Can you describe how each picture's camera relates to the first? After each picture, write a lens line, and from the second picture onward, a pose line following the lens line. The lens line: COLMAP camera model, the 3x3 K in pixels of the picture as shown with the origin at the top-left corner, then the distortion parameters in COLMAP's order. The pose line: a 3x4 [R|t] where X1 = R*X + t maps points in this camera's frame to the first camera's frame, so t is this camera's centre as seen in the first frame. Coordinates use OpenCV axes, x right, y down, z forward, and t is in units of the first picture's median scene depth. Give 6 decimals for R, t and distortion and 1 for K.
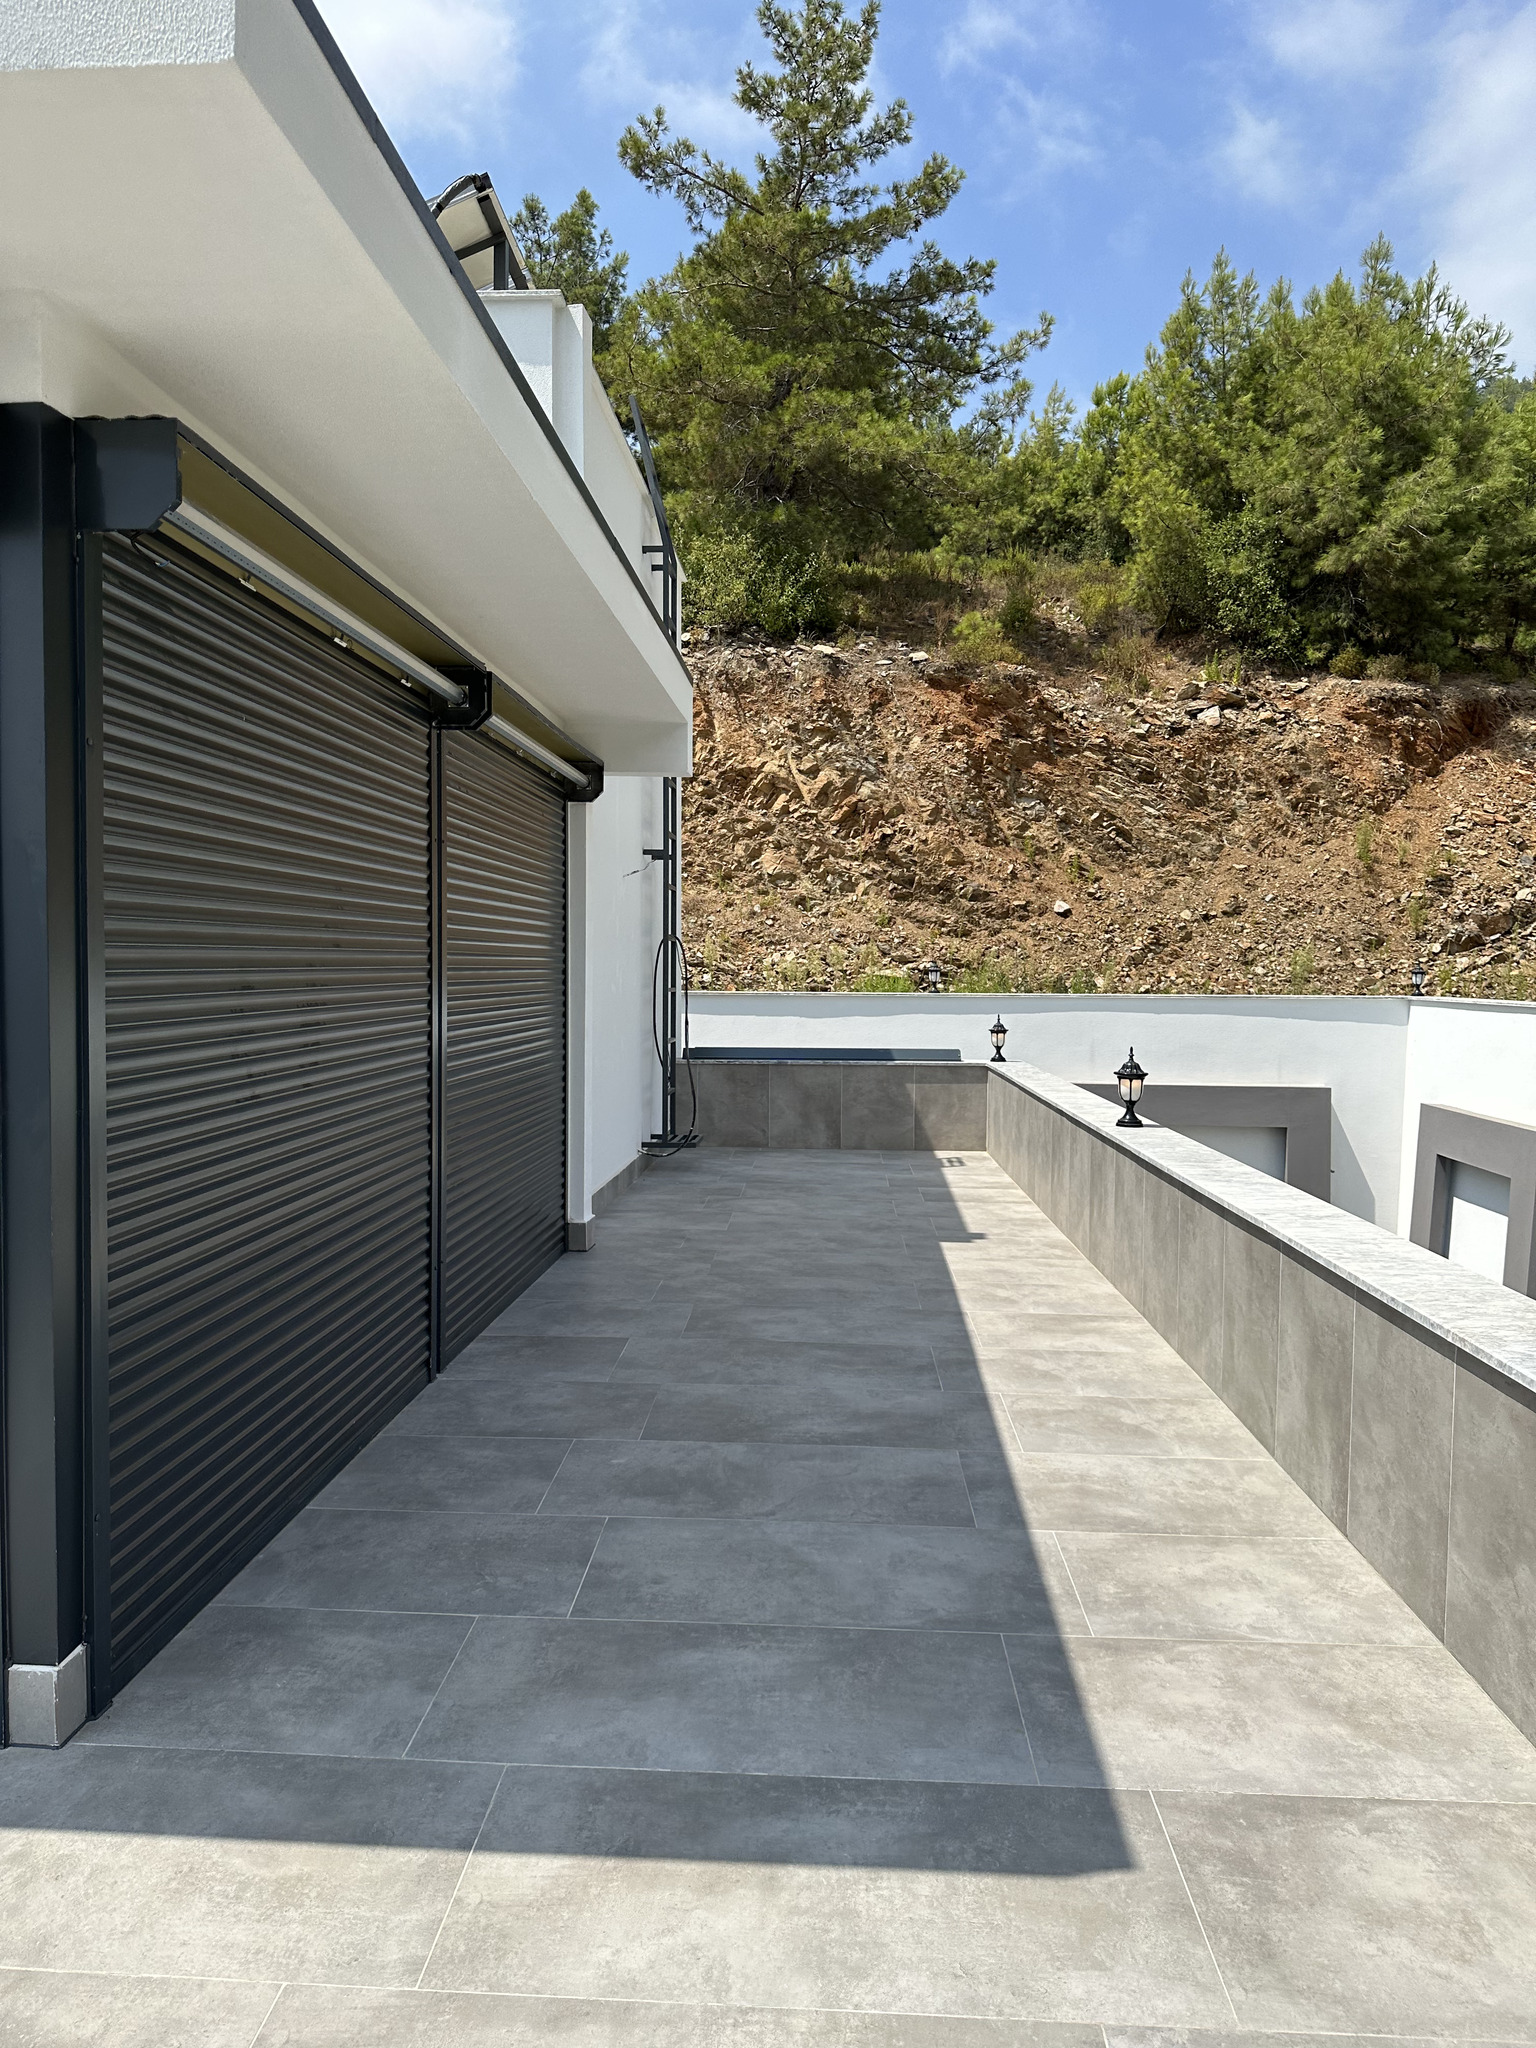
lens RADIAL K [[1445.1, 0, 765.0], [0, 1445.1, 1037.2], [0, 0, 1]] dist [0.051028, -0.059171]
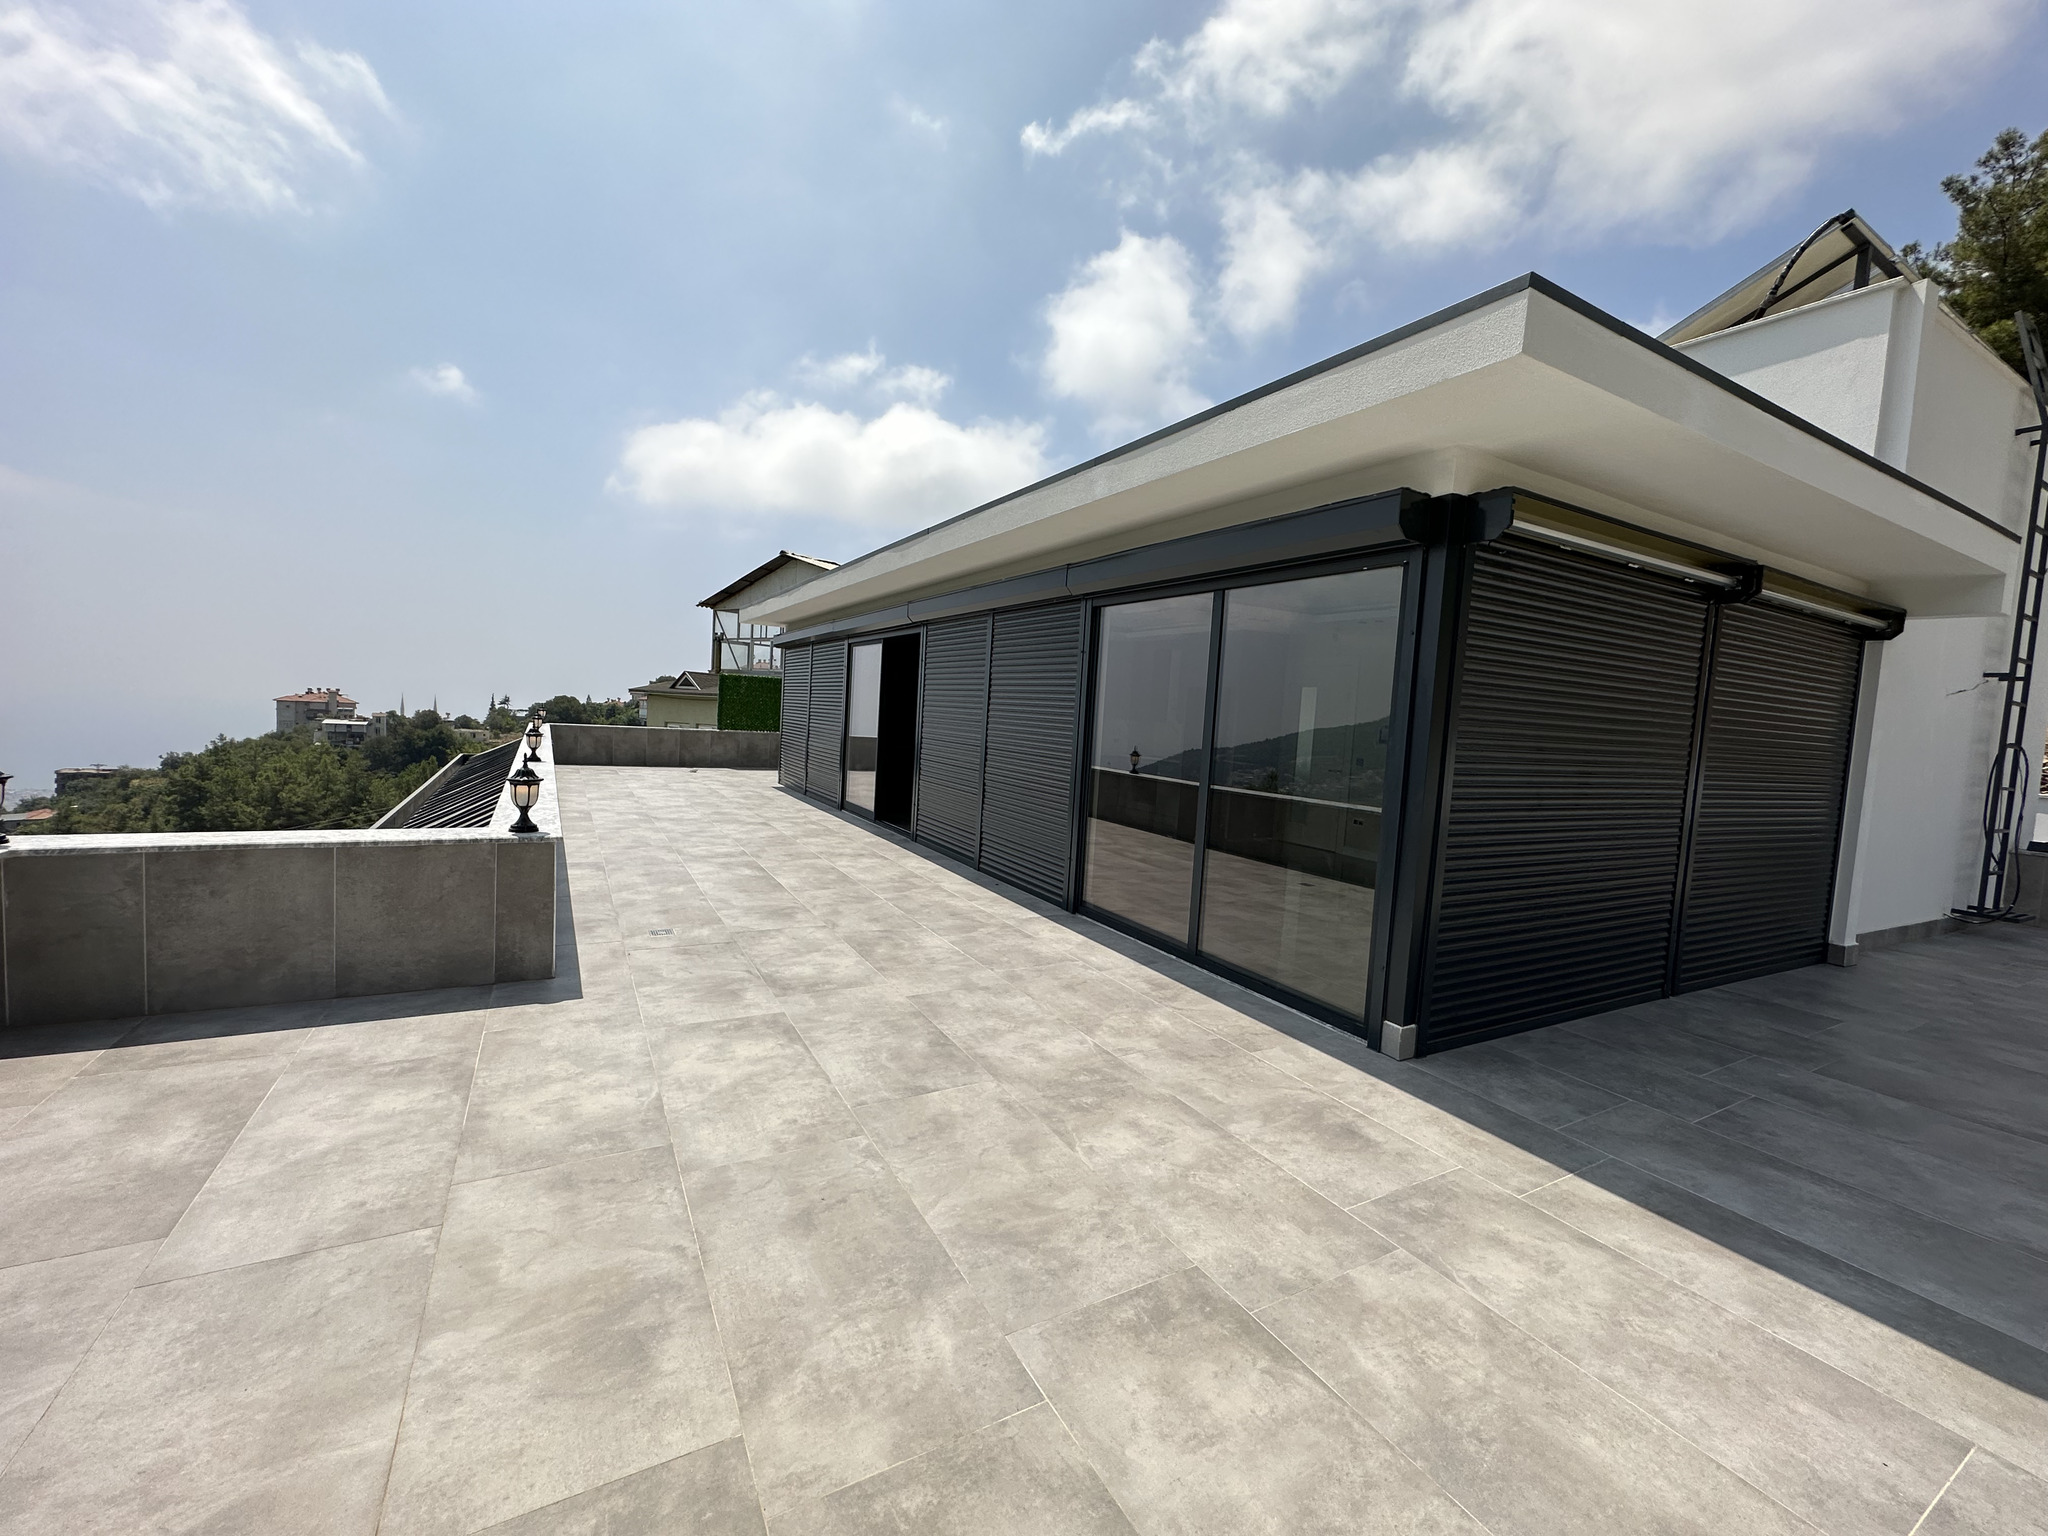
lens RADIAL K [[820.0, 0, 1028.2], [0, 820.0, 765.7], [0, 0, 1]] dist [-0.007346, 0.000456]
pose [[0.541923, 0.076365, -0.836951, 0.067235], [-0.095614, 0.995000, 0.028876, 0.007526], [0.834971, 0.064376, 0.546515, -0.065867]]
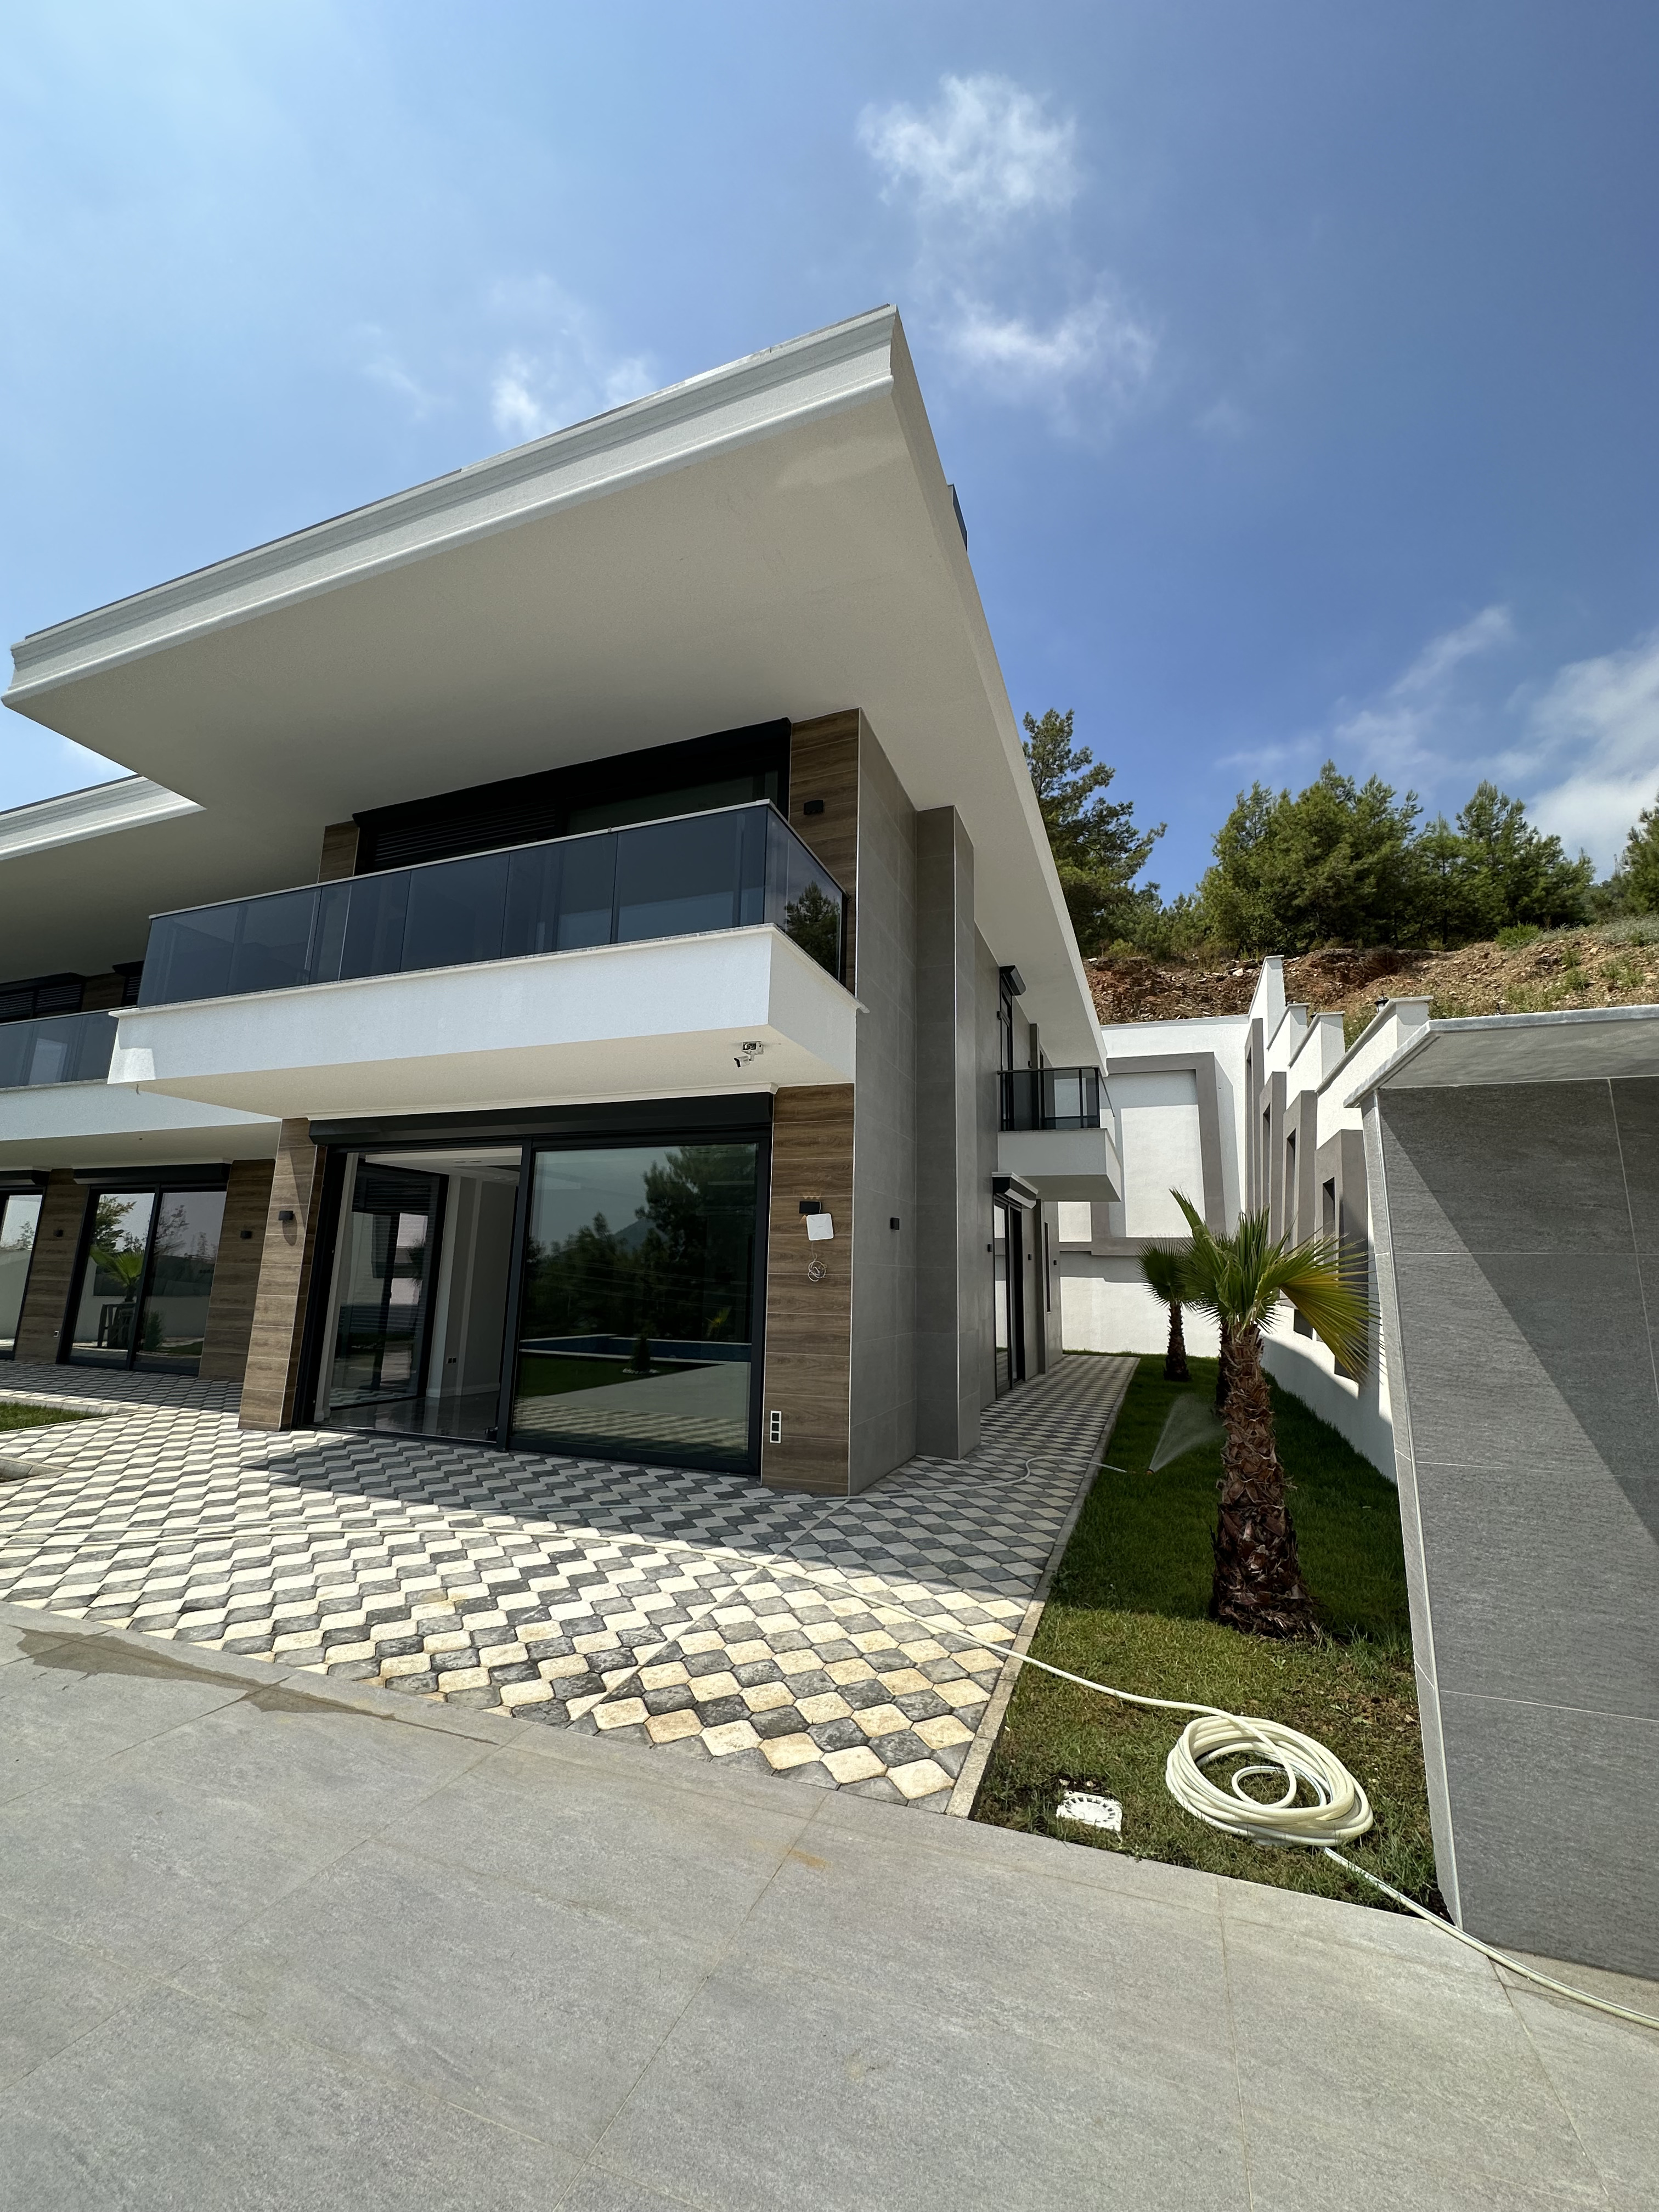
lens RADIAL K [[885.7, 0, 831.0], [0, 885.7, 1099.3], [0, 0, 1]] dist [-0.007346, 0.000456]
pose [[0.949506, -0.051736, -0.309453, 0.310152], [-0.026793, 0.969337, -0.244269, 0.639374], [0.312601, 0.240226, 0.919006, -0.679239]]
